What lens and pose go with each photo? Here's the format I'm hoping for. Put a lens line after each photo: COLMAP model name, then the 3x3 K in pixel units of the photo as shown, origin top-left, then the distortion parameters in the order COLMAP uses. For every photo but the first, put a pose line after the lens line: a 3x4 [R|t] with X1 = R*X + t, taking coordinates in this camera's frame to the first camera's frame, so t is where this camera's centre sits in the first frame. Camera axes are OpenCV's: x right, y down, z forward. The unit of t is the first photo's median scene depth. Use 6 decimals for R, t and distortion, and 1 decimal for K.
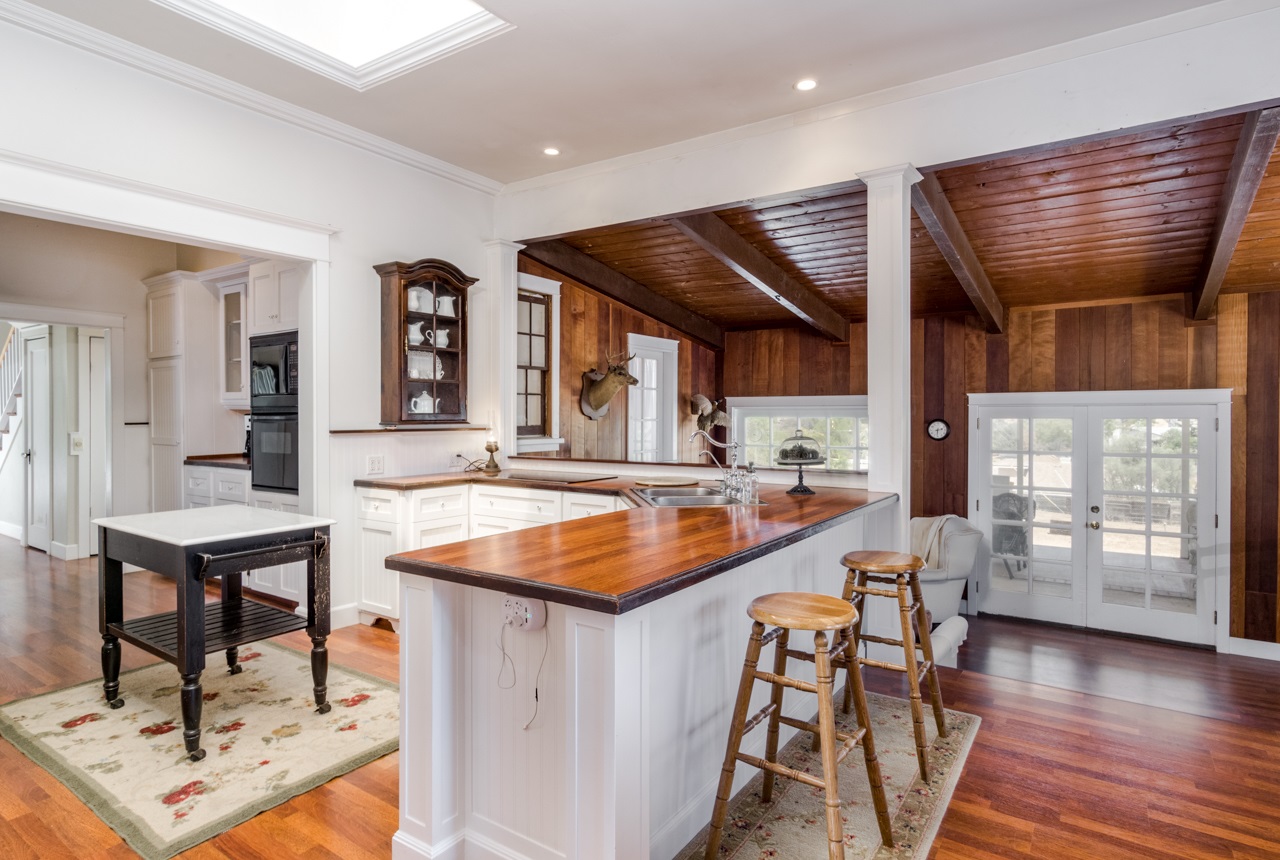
lens RADIAL K [[698.0, 0, 642.5], [0, 698.0, 420.8], [0, 0, 1]] dist [0.000614, 0.012406]
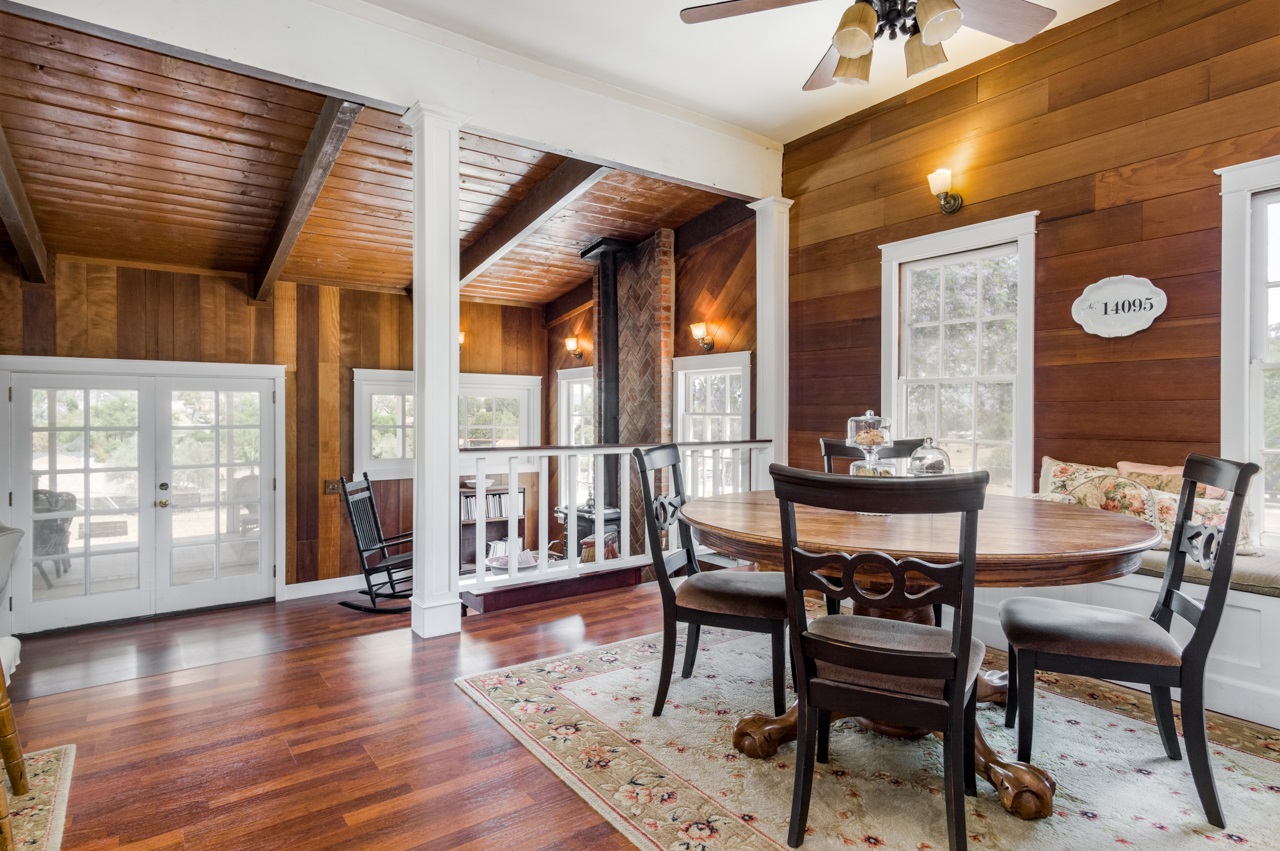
lens RADIAL K [[682.2, 0, 639.7], [0, 682.2, 419.8], [0, 0, 1]] dist [0.002087, 0.002410]
pose [[0.336940, -0.008579, 0.941487, -0.004529], [0.007637, 0.999950, 0.006378, 0.036998], [-0.941495, 0.005041, 0.336989, 0.087678]]
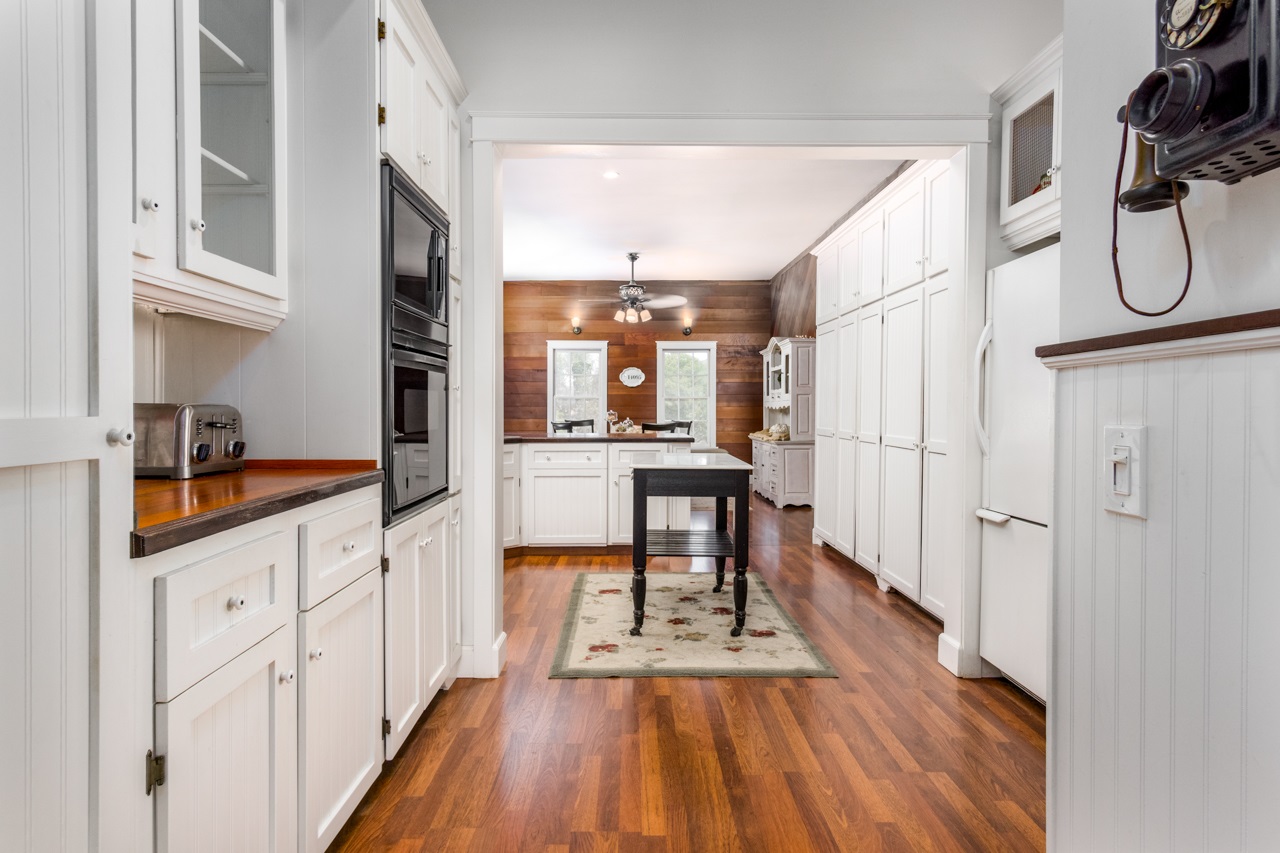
lens RADIAL K [[652.3, 0, 640.0], [0, 652.3, 426.5], [0, 0, 1]] dist [-0.026633, 0.000782]
pose [[-0.576606, -0.028762, 0.816516, -0.733081], [0.003834, 0.999274, 0.037908, 0.016153], [-0.817013, 0.024989, -0.576077, 0.855626]]
